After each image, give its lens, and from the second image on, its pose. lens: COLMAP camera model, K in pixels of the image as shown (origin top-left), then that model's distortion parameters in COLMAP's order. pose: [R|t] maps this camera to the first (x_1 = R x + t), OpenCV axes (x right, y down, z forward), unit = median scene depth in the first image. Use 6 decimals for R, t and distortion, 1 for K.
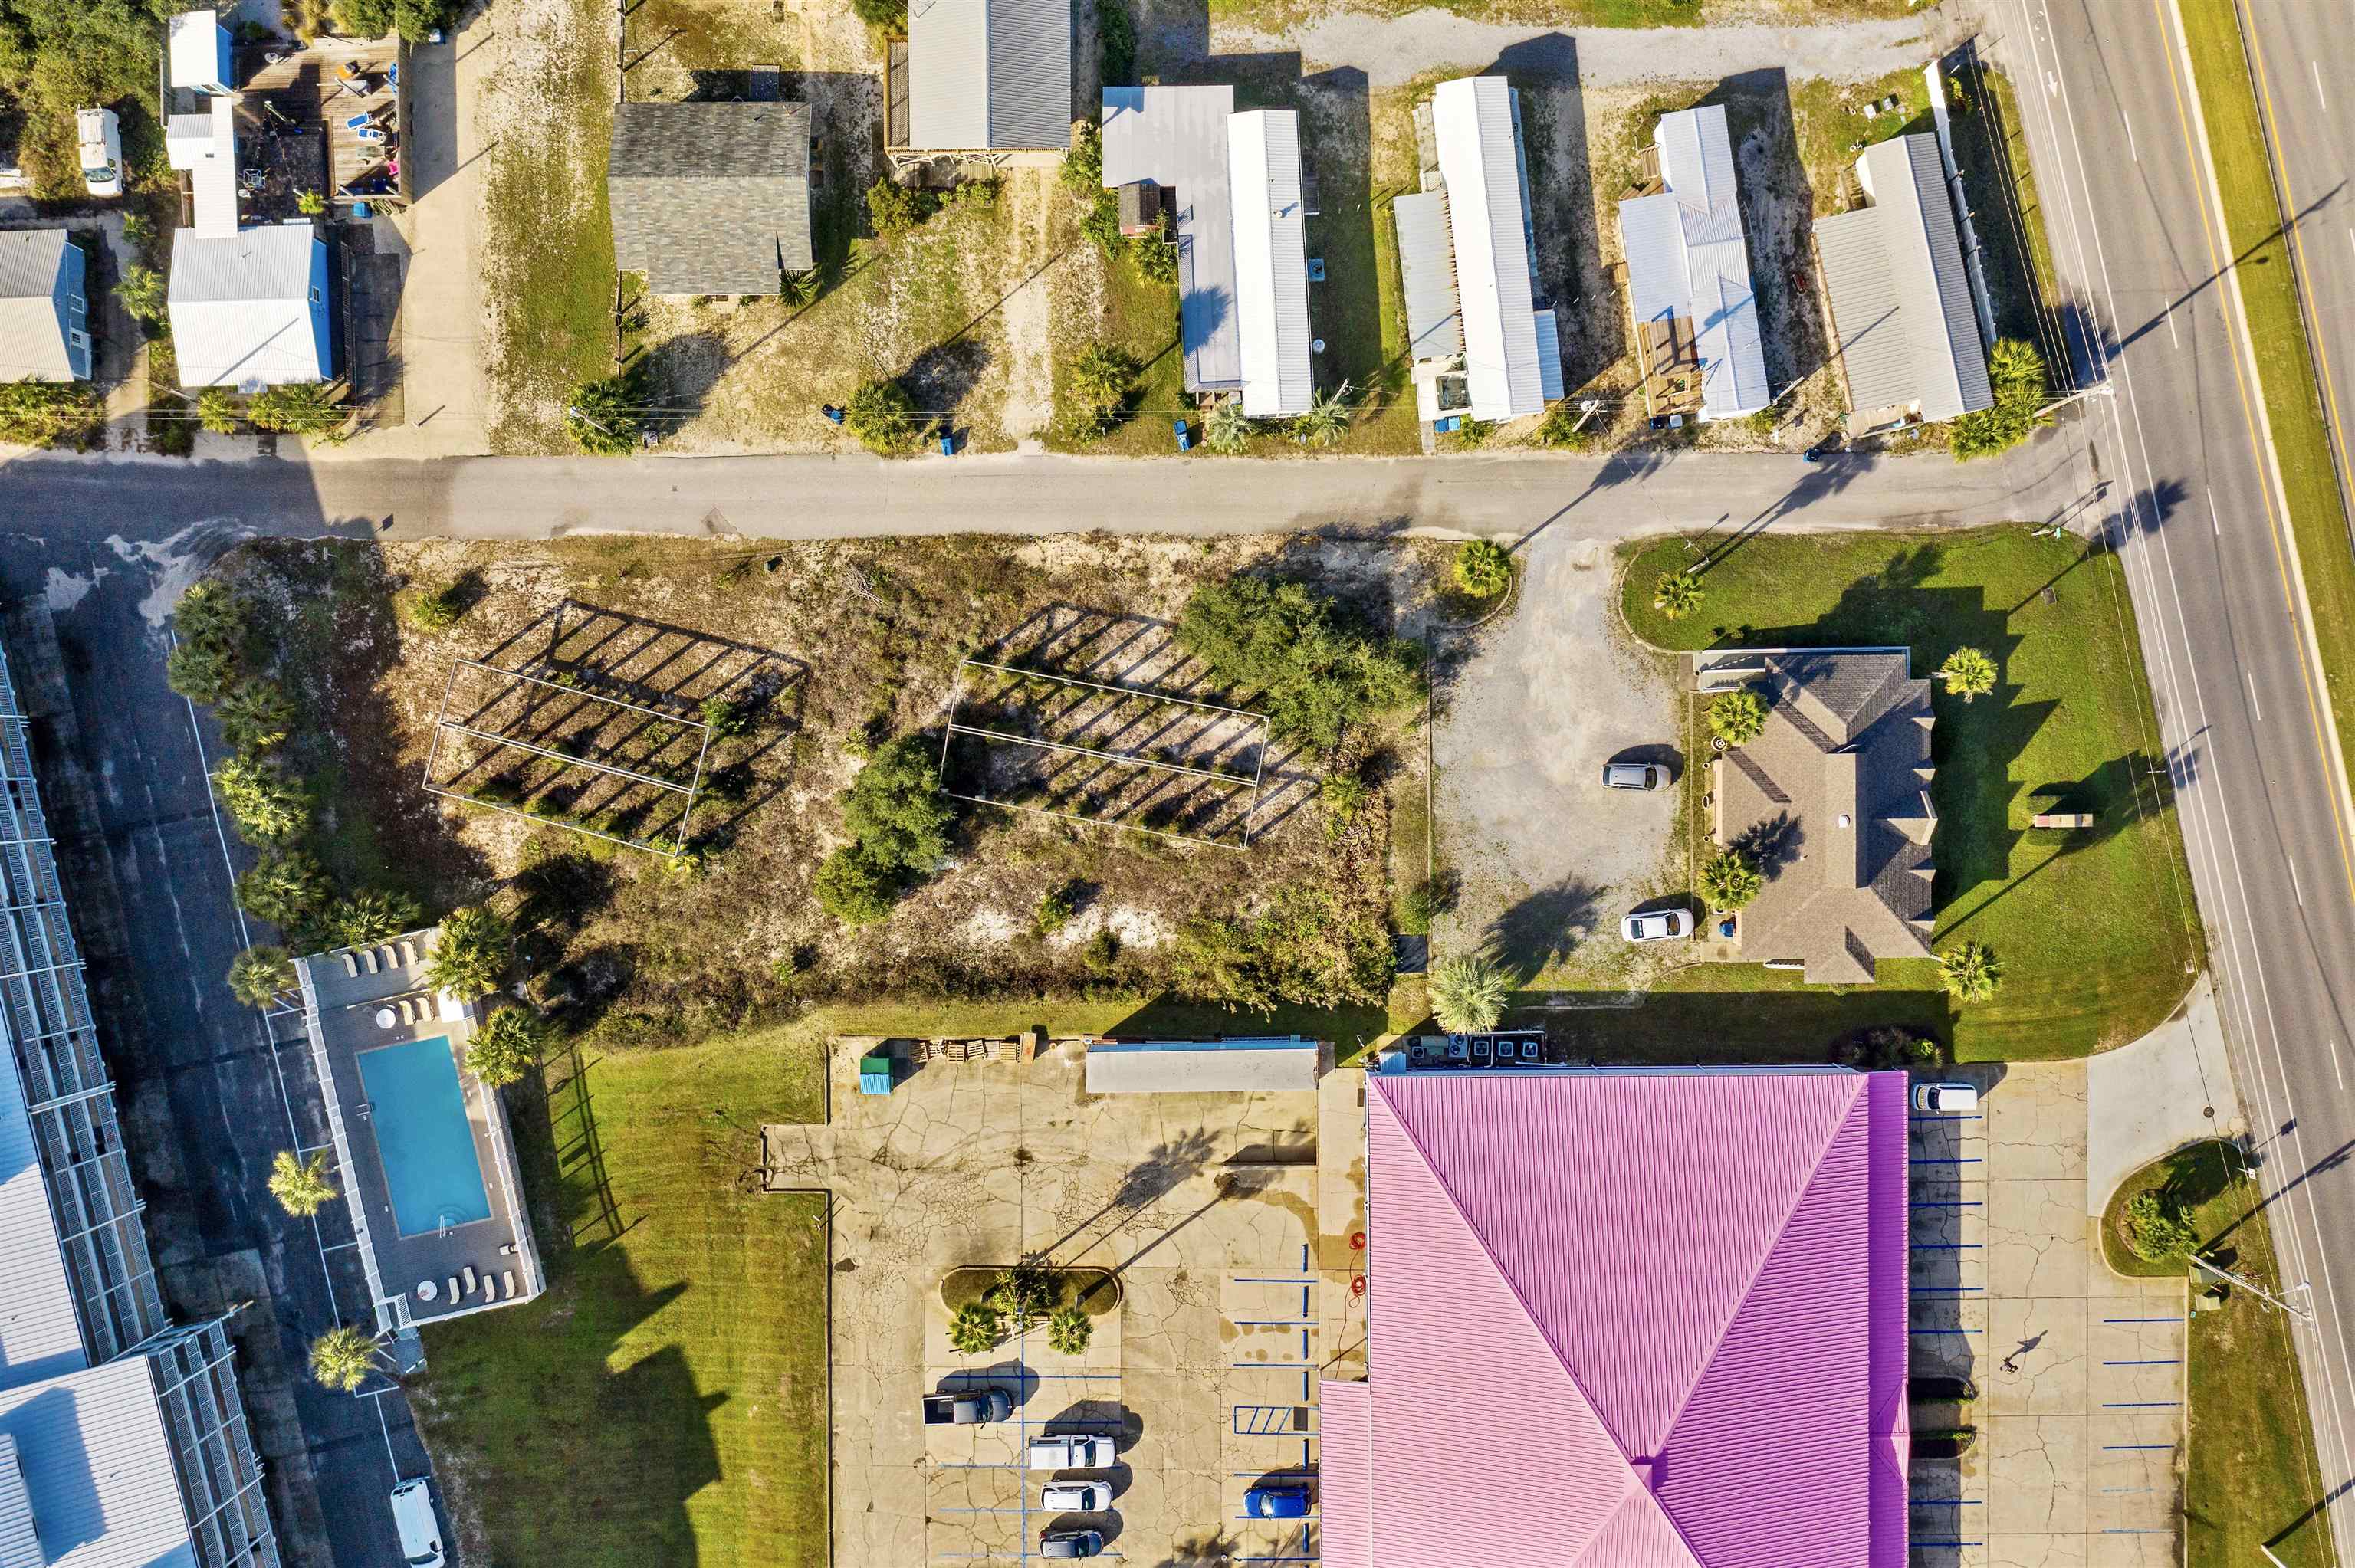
lens RADIAL K [[1875.4, 0, 1214.8], [0, 1875.4, 677.1], [0, 0, 1]] dist [0.003710, -0.000528]
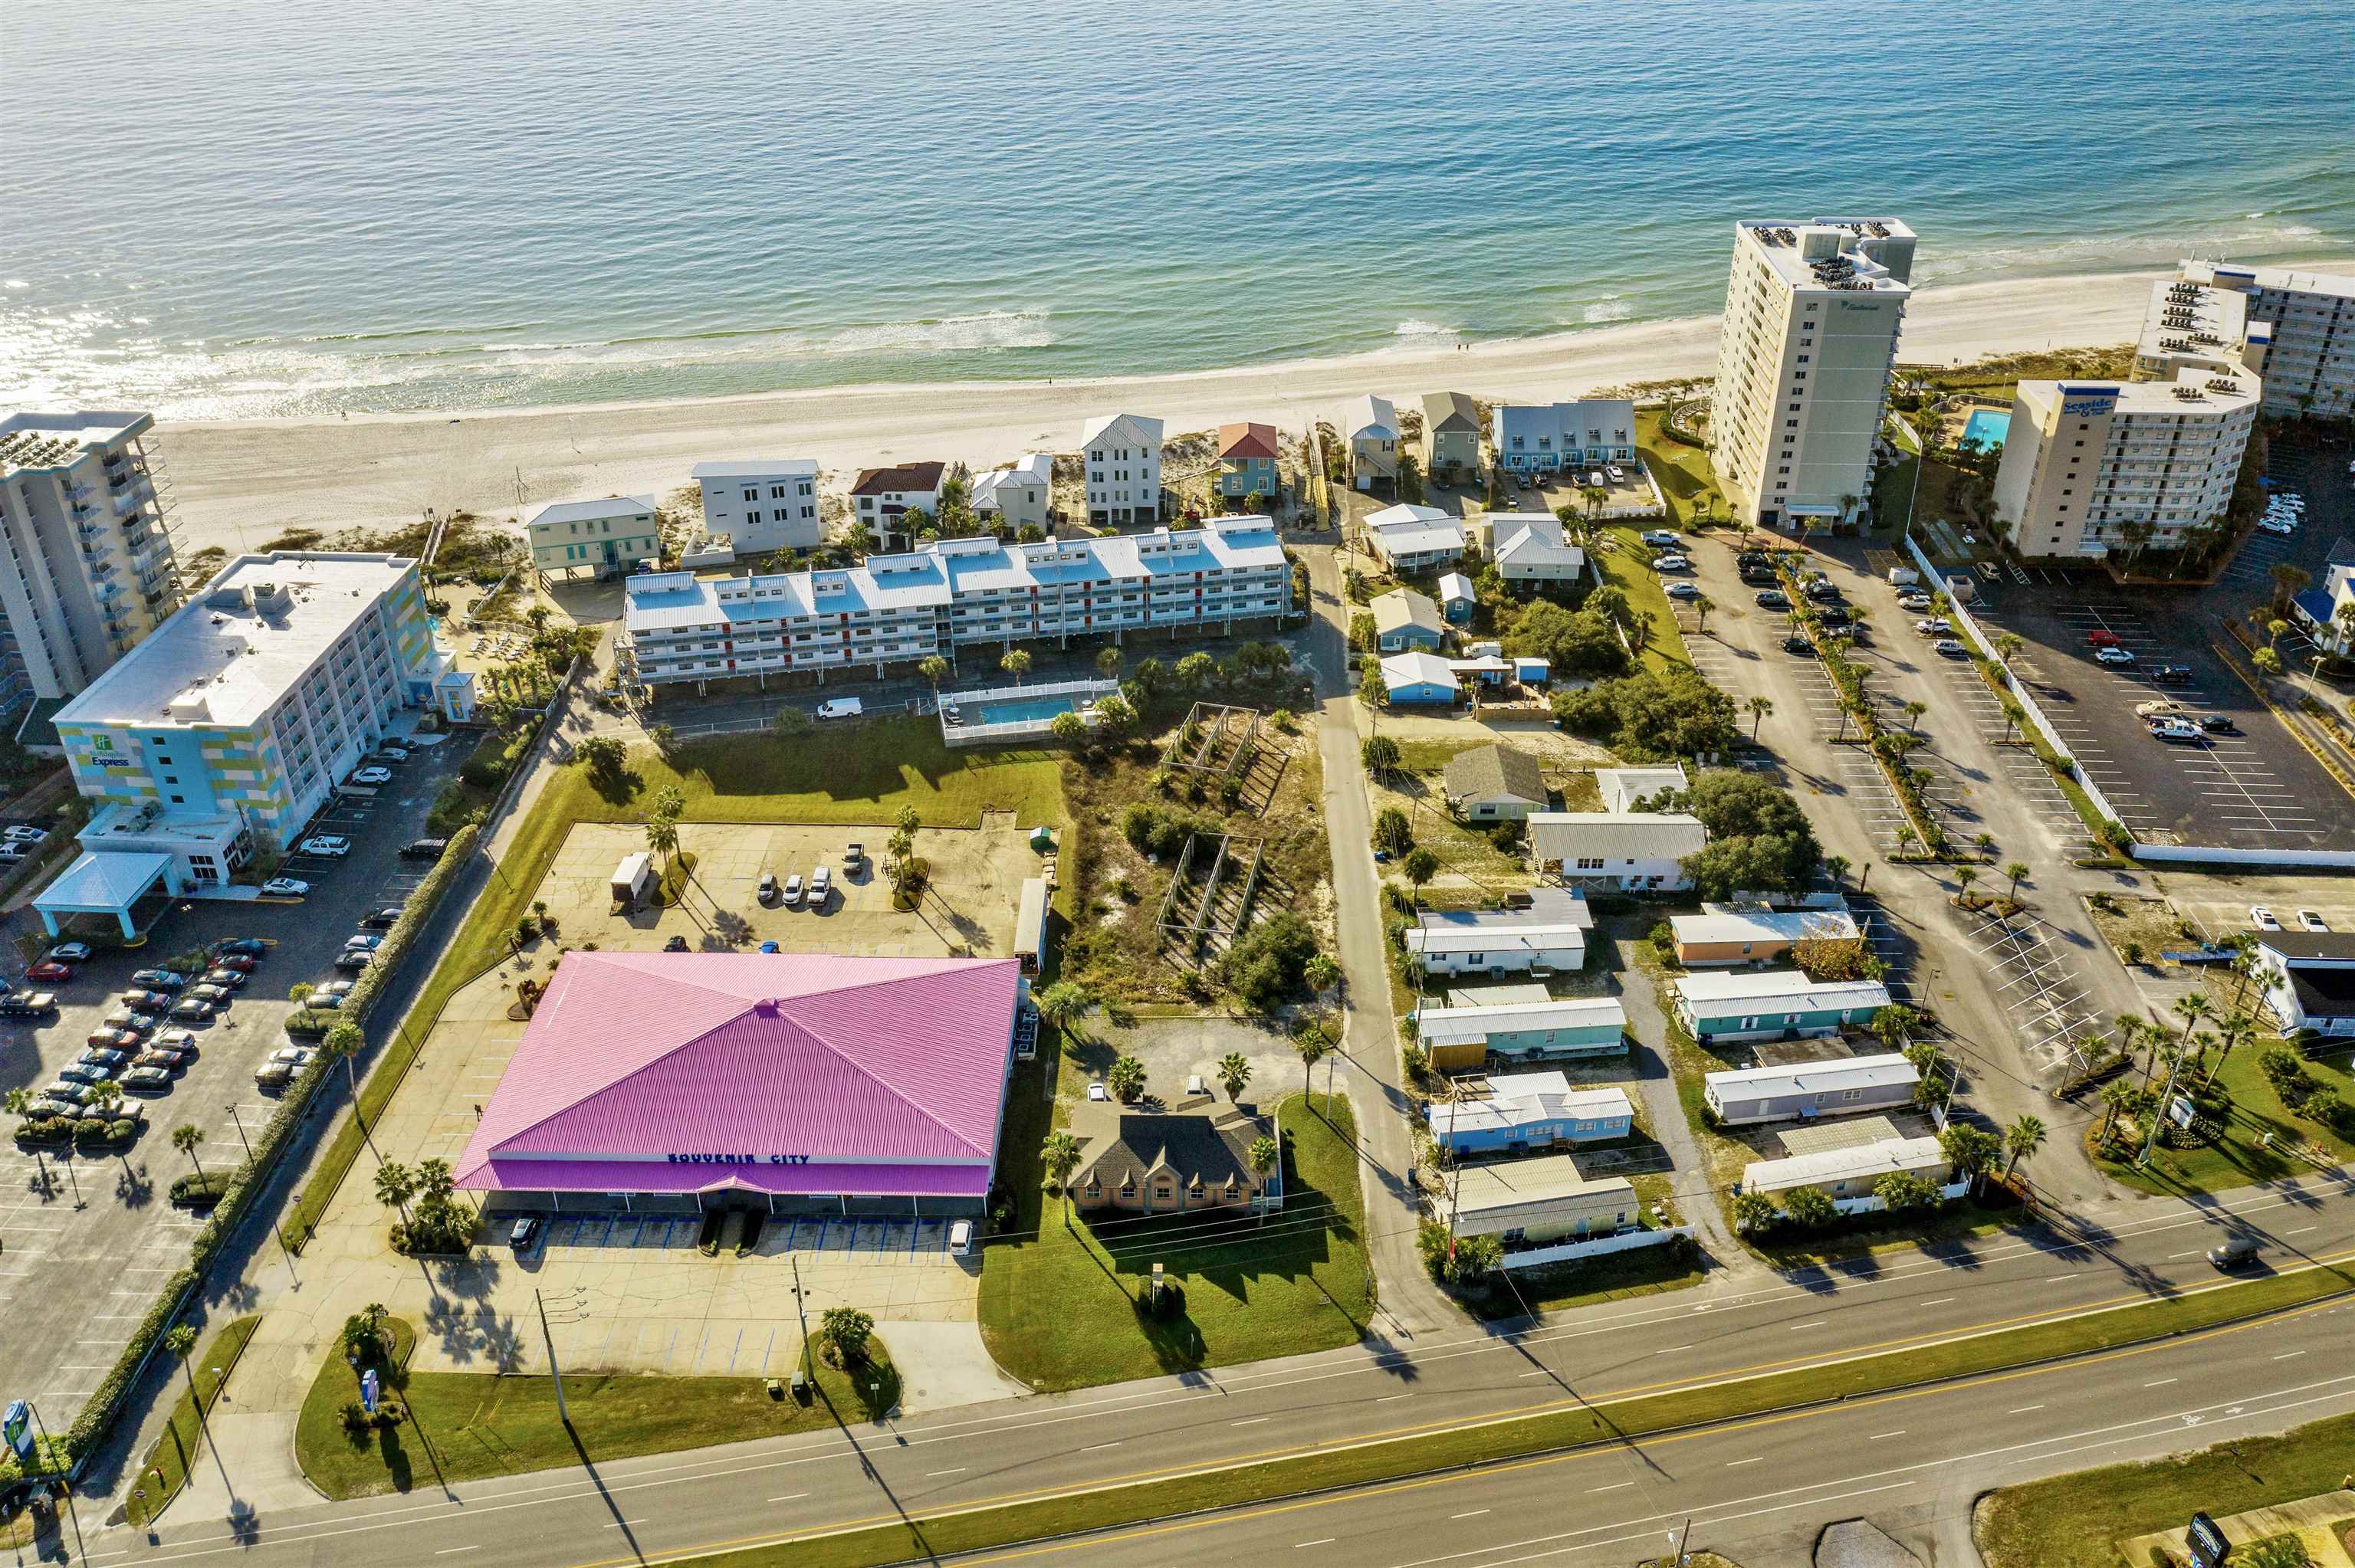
lens RADIAL K [[1879.8, 0, 1177.5], [0, 1879.8, 784.0], [0, 0, 1]] dist [0.004944, -0.005314]
pose [[-0.023089, 0.512521, -0.858364, 1.417537], [-0.999437, -0.032731, 0.007340, 0.064463], [-0.024333, 0.858051, 0.512988, -0.010084]]
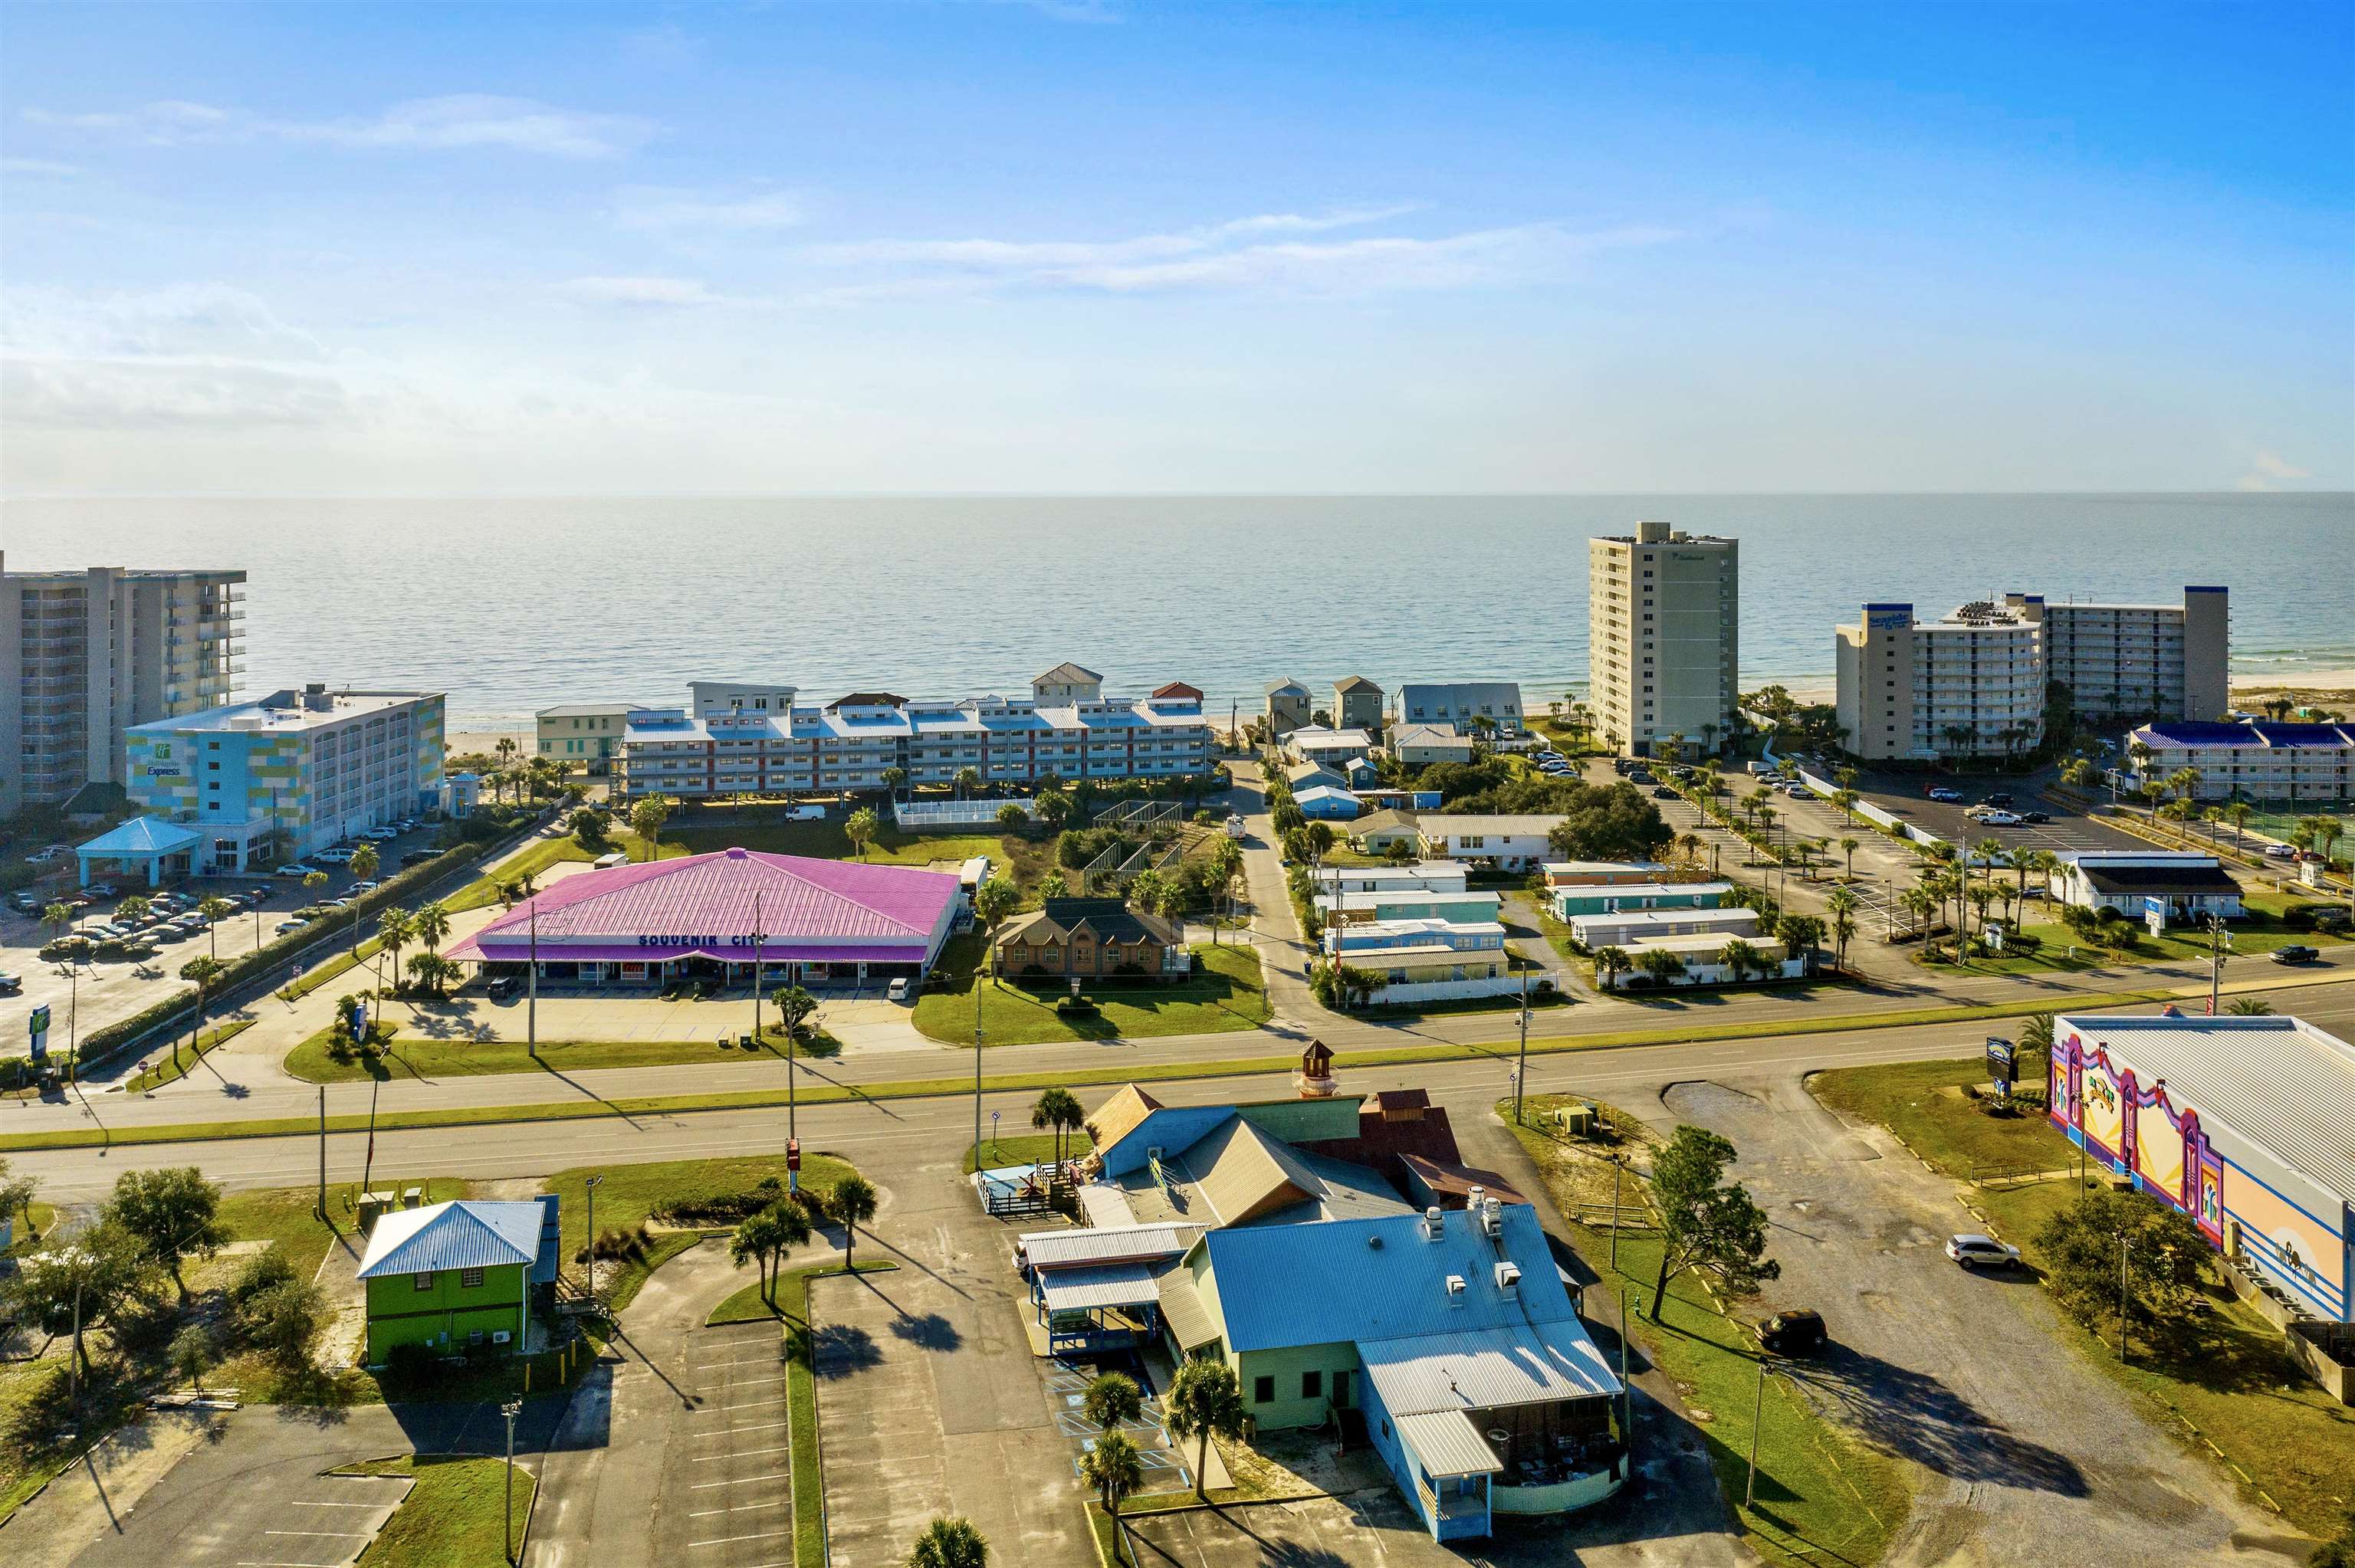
lens RADIAL K [[1945.1, 0, 1168.3], [0, 1945.1, 473.9], [0, 0, 1]] dist [0.006239, -0.004602]
pose [[-0.007270, 0.001925, -0.999972, 1.993024], [-0.999638, -0.025908, 0.007217, 0.002762], [-0.025893, 0.999662, 0.002112, 0.568497]]
